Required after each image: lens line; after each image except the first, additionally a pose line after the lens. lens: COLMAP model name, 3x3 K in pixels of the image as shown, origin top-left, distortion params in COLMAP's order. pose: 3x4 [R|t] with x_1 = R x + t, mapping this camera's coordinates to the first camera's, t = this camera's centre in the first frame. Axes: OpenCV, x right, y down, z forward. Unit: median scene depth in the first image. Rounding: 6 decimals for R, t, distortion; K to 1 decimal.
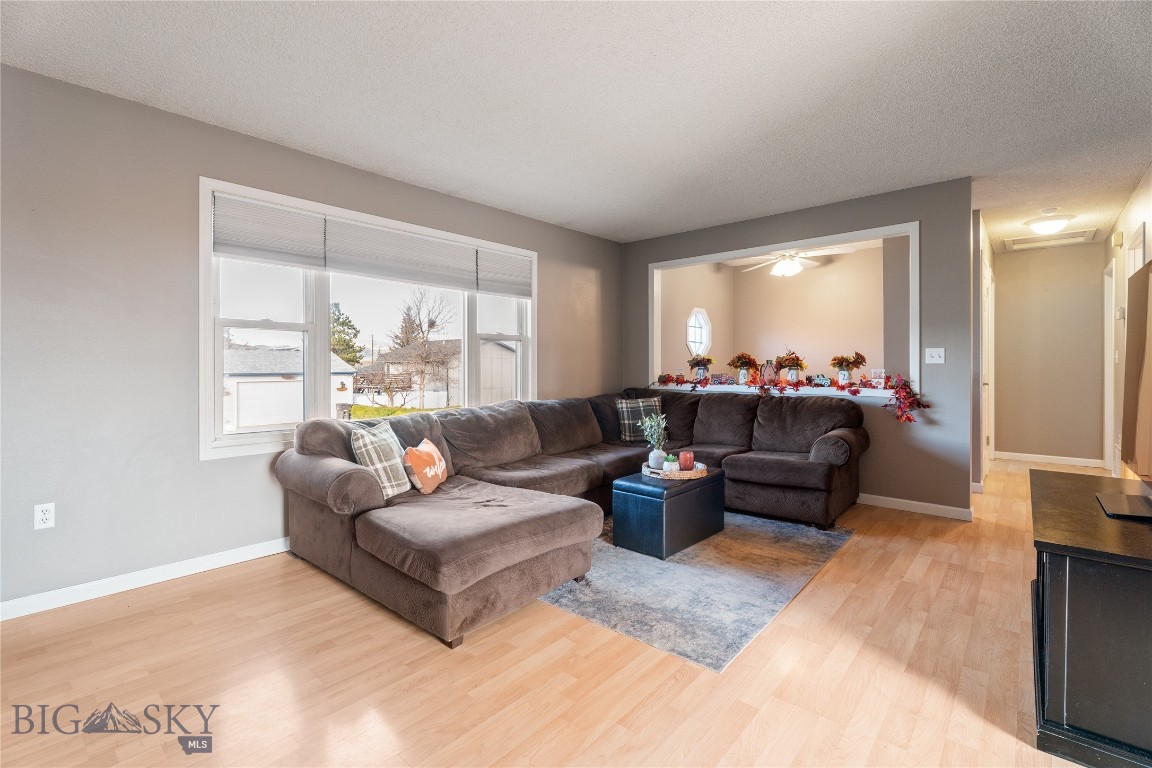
lens RADIAL K [[523.9, 0, 570.3], [0, 523.9, 373.8], [0, 0, 1]] dist [-0.003226, -0.000429]
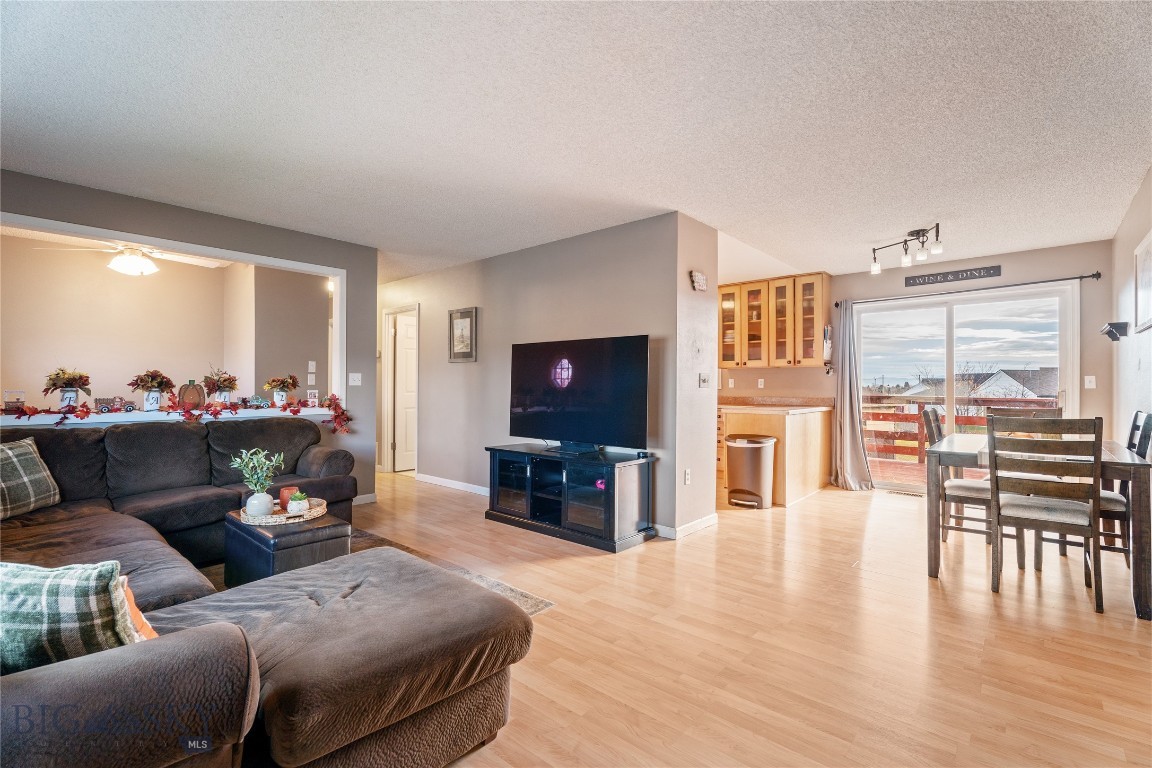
lens RADIAL K [[523.9, 0, 570.7], [0, 523.9, 383.7], [0, 0, 1]] dist [-0.003226, -0.000429]
pose [[-0.009724, 0.007788, 0.999922, -0.507197], [0.014405, 0.999867, -0.007647, -0.005679], [-0.999849, 0.014329, -0.009834, 0.432320]]
